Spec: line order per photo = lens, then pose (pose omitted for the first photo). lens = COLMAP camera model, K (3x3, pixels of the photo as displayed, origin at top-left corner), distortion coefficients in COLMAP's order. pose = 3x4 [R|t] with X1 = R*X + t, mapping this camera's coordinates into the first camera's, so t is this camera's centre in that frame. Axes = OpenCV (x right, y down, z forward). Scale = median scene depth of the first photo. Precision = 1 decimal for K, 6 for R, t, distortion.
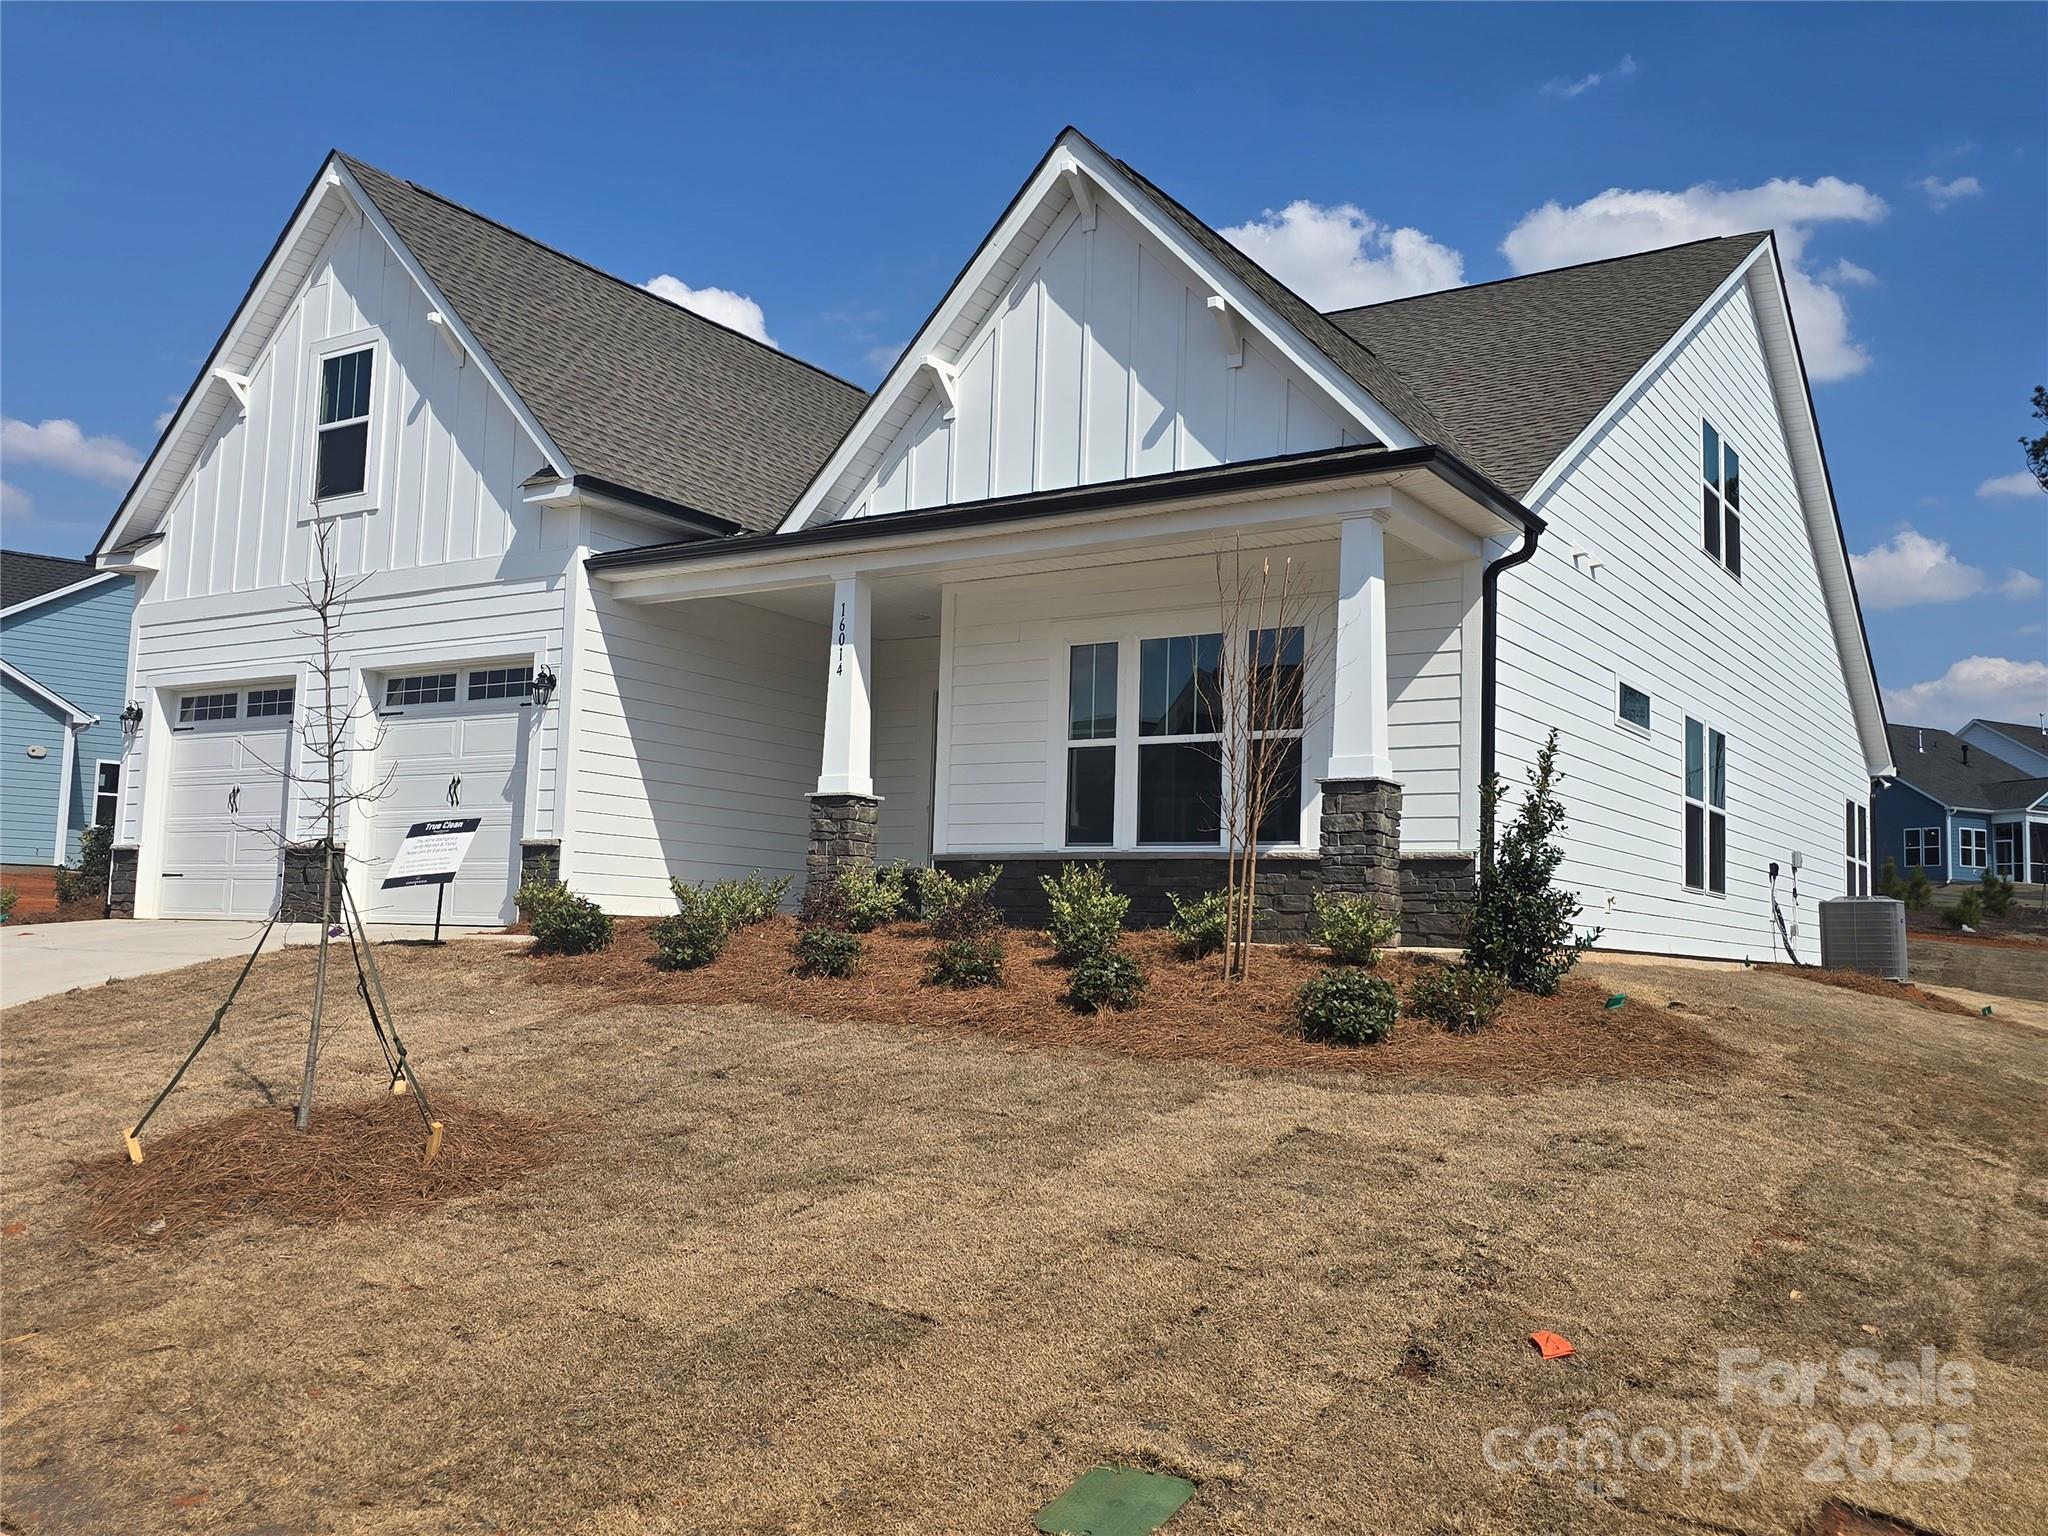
lens RADIAL K [[1813.9, 0, 1024.0], [0, 1813.9, 768.0], [0, 0, 1]] dist [0.011308, 0.005898]
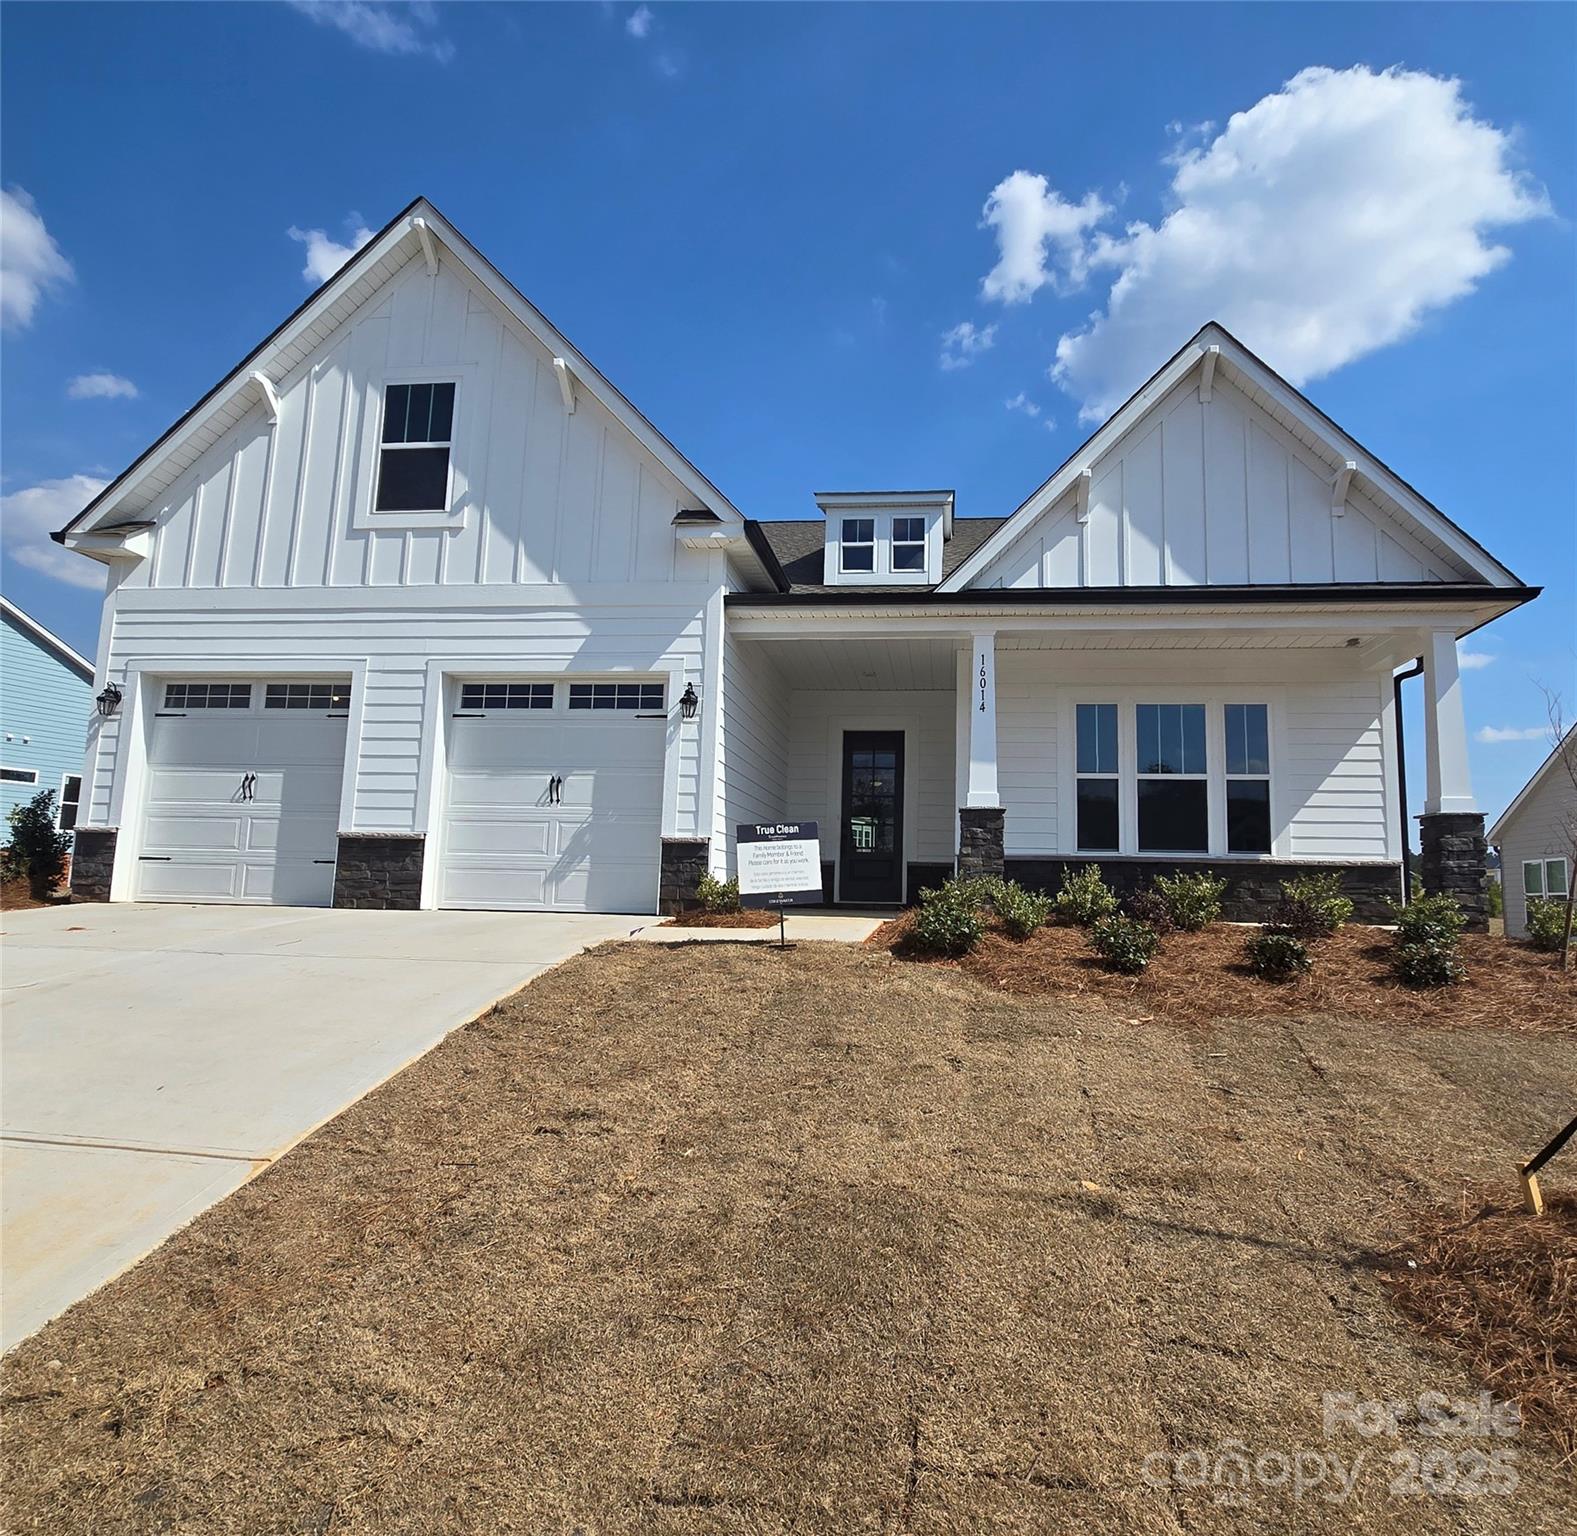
lens RADIAL K [[995.9, 0, 788.5], [0, 995.9, 768.0], [0, 0, 1]] dist [-0.005384, -0.000906]
pose [[0.889459, 0.051073, 0.454153, -0.448186], [-0.042496, 0.998673, -0.029079, 0.010656], [-0.455035, 0.006565, 0.890449, 0.382270]]
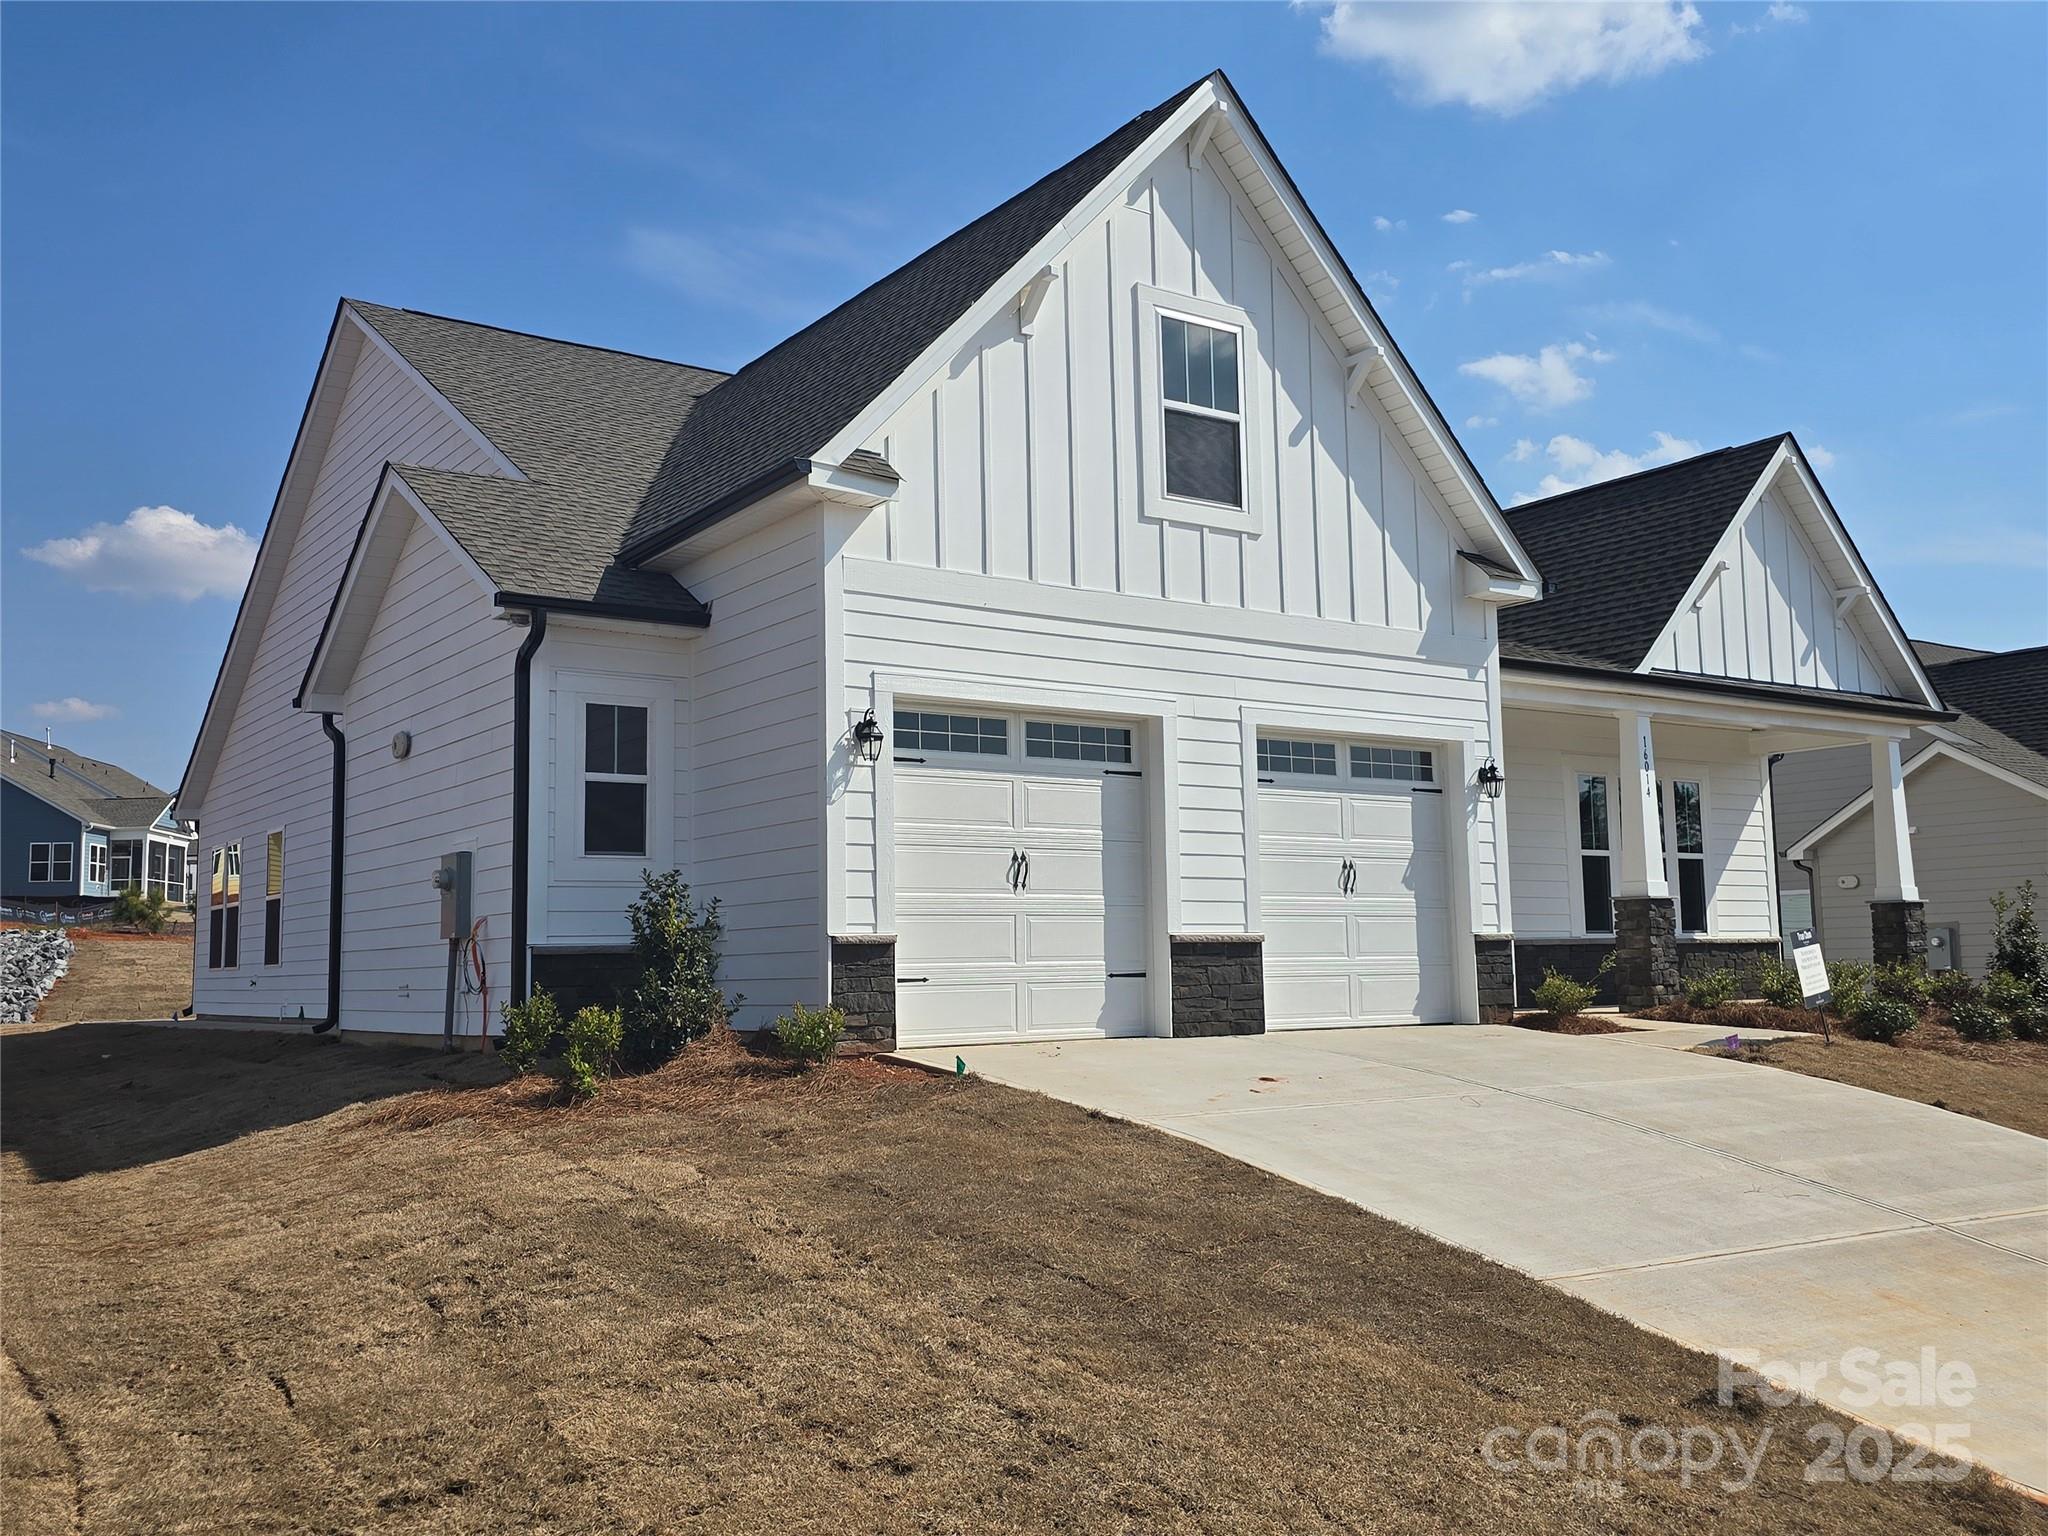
lens RADIAL K [[1813.9, 0, 1024.0], [0, 1813.9, 768.0], [0, 0, 1]] dist [0.011308, 0.005898]
pose [[0.384051, 0.066496, 0.920914, -1.168356], [-0.066443, 0.996808, -0.044268, 0.009069], [-0.920918, -0.044187, 0.387243, 0.777345]]
